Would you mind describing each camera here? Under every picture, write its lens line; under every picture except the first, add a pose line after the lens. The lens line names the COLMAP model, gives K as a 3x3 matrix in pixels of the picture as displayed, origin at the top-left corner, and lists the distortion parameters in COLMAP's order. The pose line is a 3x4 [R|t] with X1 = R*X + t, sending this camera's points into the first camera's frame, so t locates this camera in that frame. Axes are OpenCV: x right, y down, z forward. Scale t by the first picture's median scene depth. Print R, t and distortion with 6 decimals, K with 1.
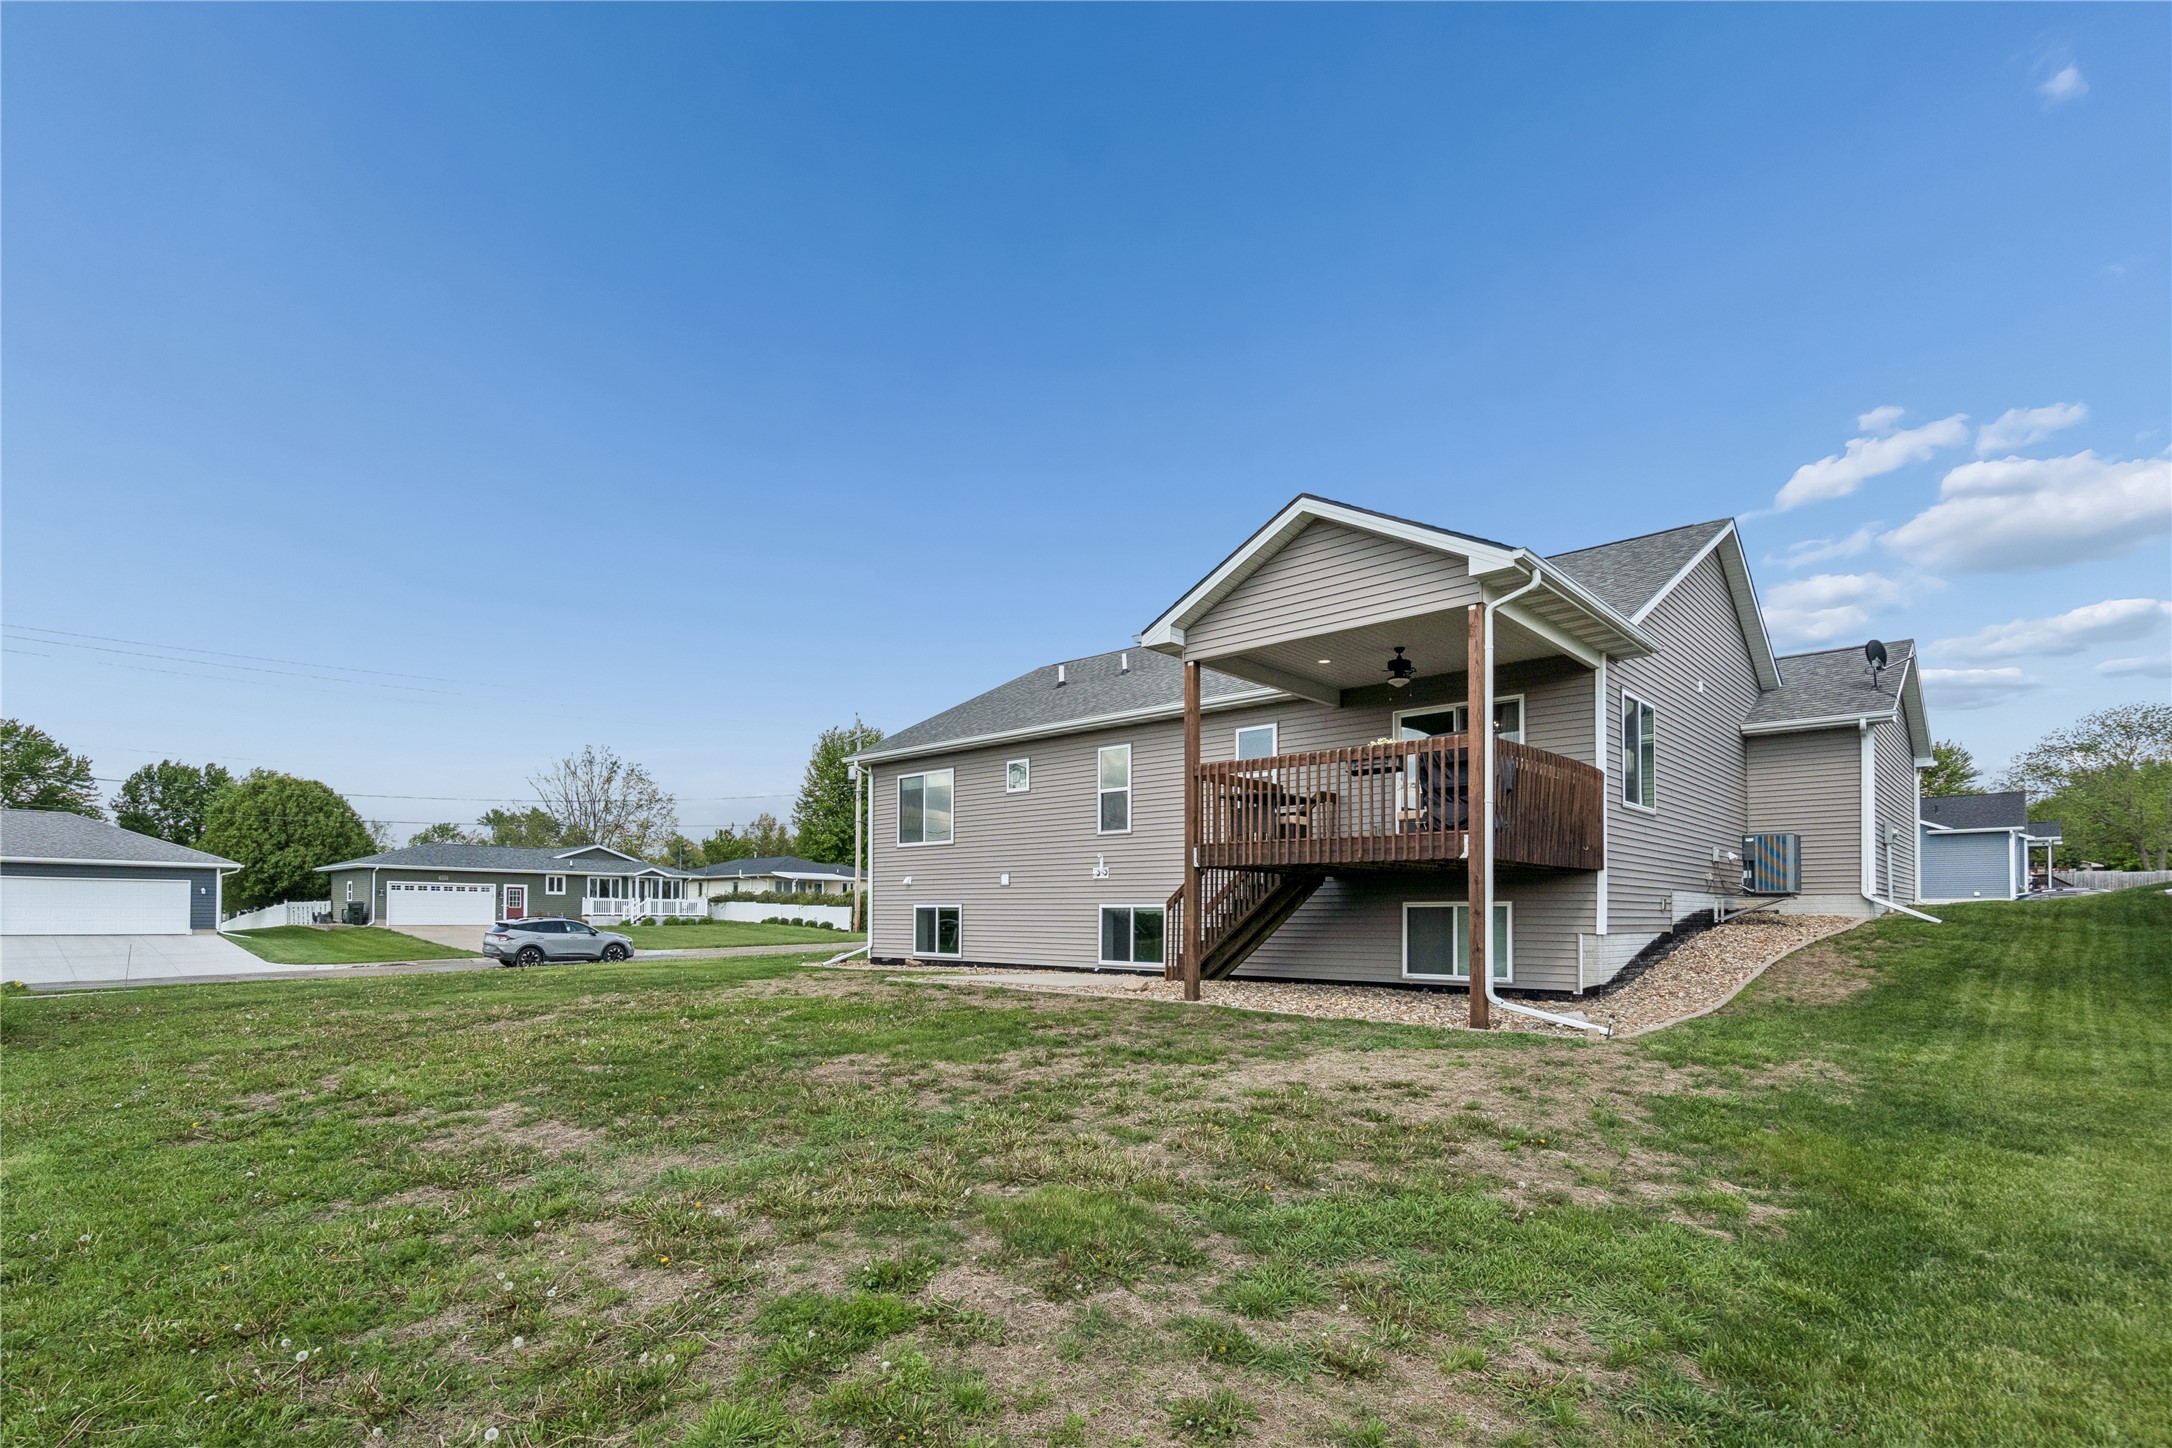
lens RADIAL K [[999.5, 0, 1088.4], [0, 999.5, 733.1], [0, 0, 1]] dist [-0.007775, 0.003859]
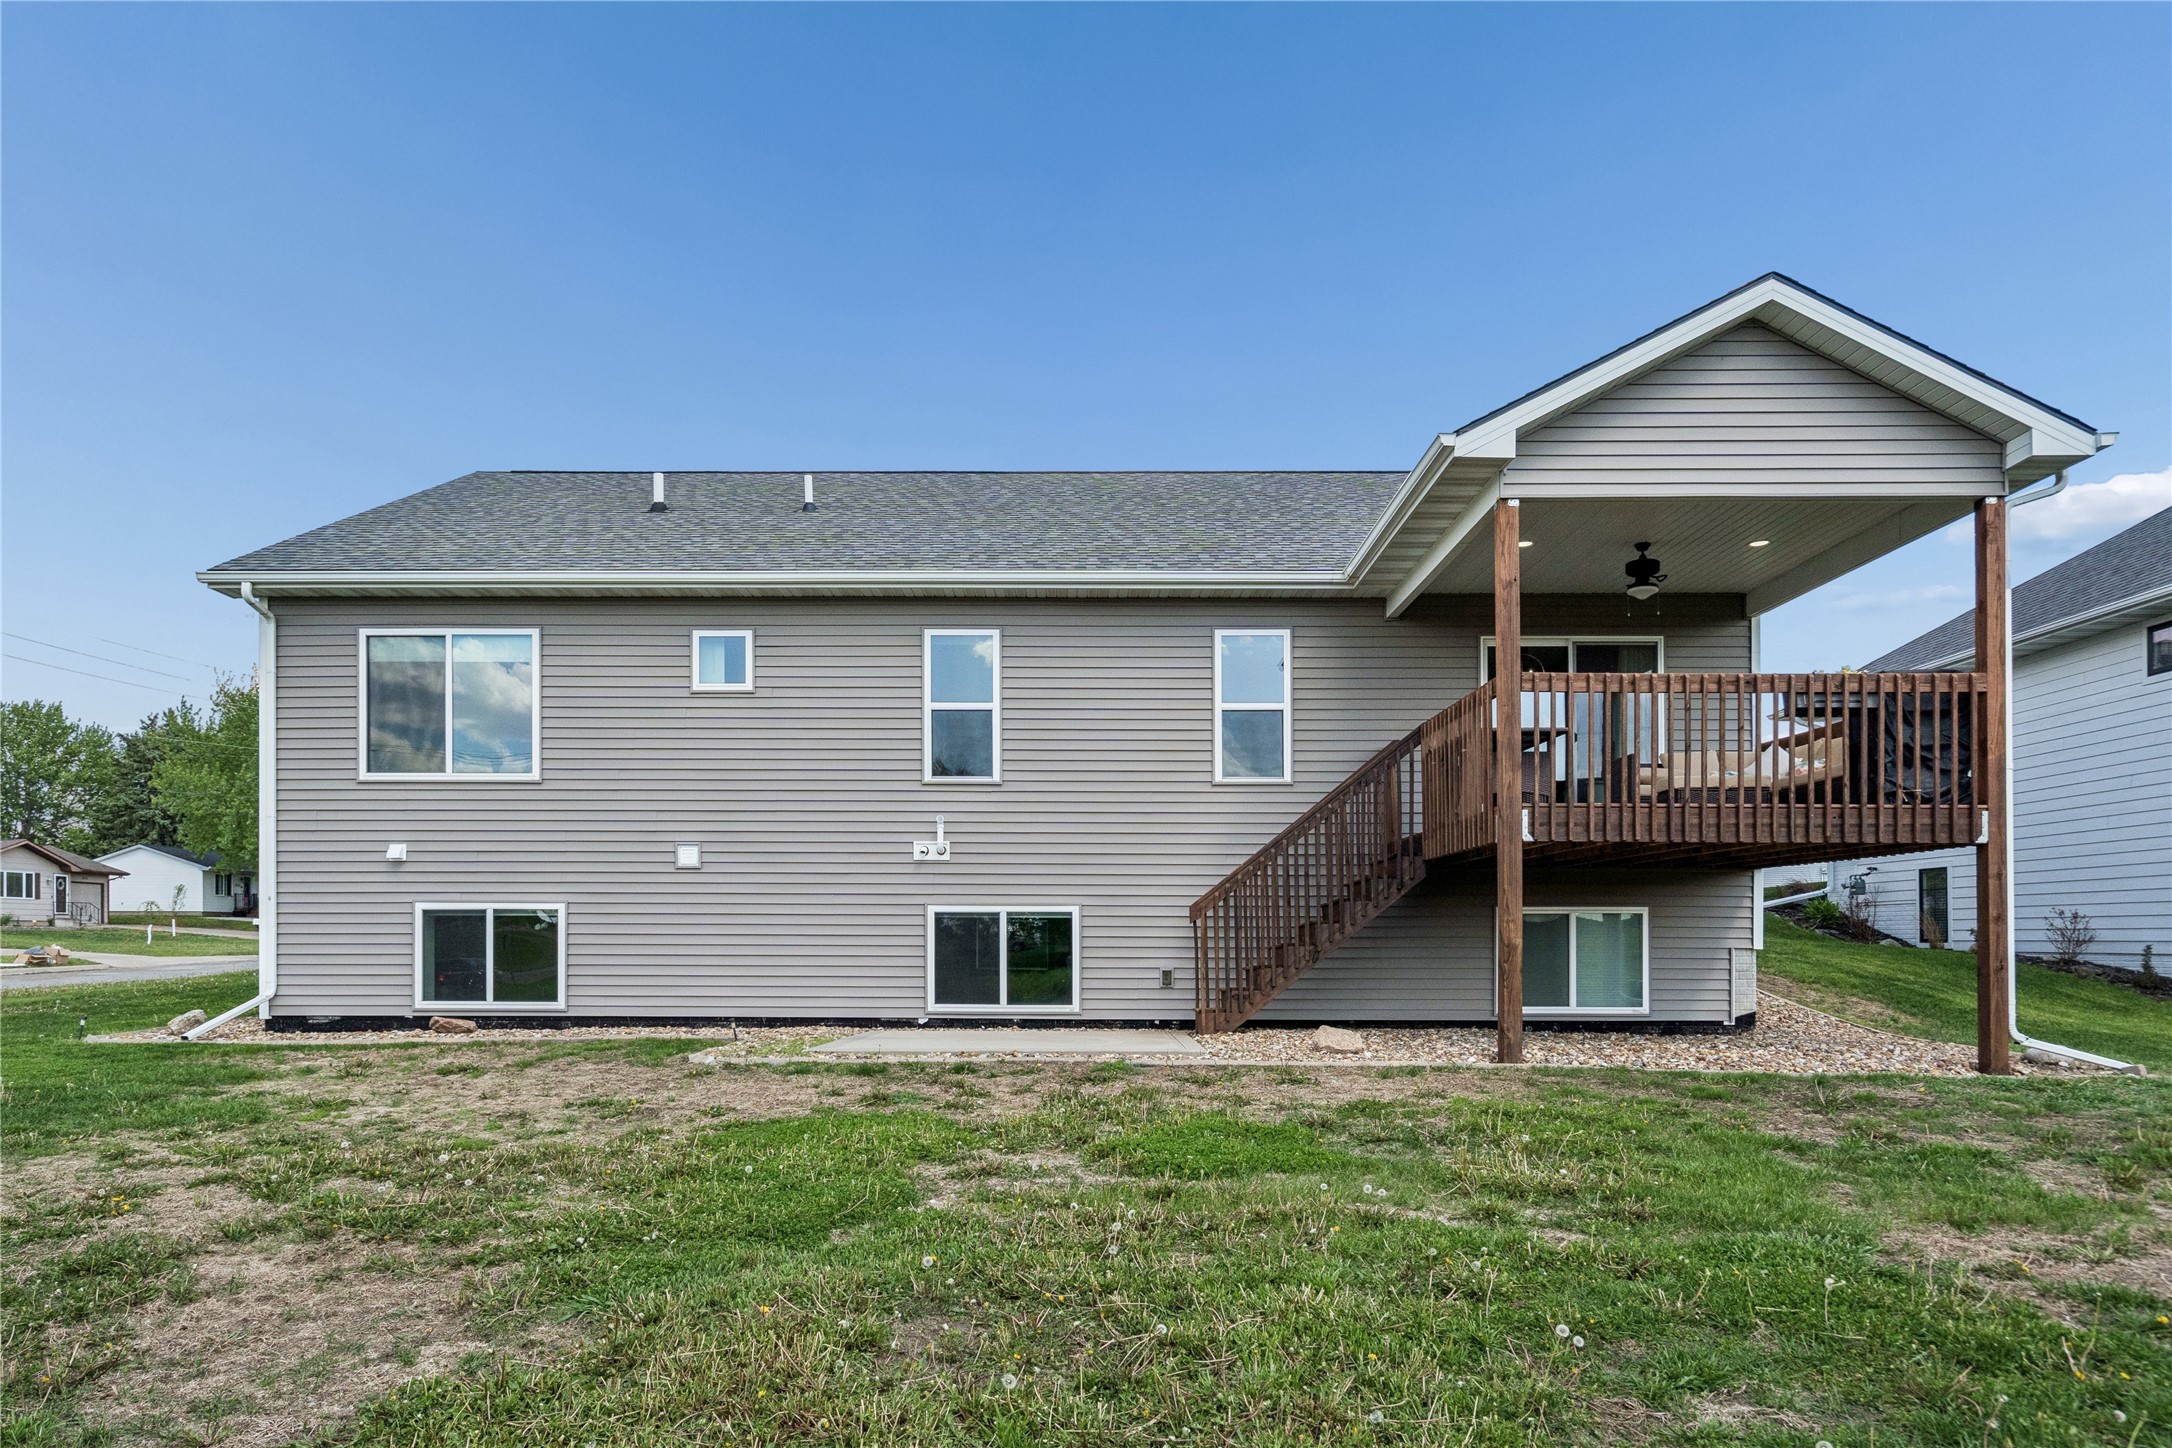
lens RADIAL K [[1277.9, 0, 1085.2], [0, 1277.9, 730.8], [0, 0, 1]] dist [-0.005840, -0.001340]
pose [[0.763634, 0.096561, 0.638387, -0.396799], [-0.115441, 0.993240, -0.012146, 0.073426], [-0.635245, -0.064421, 0.769619, 0.403011]]
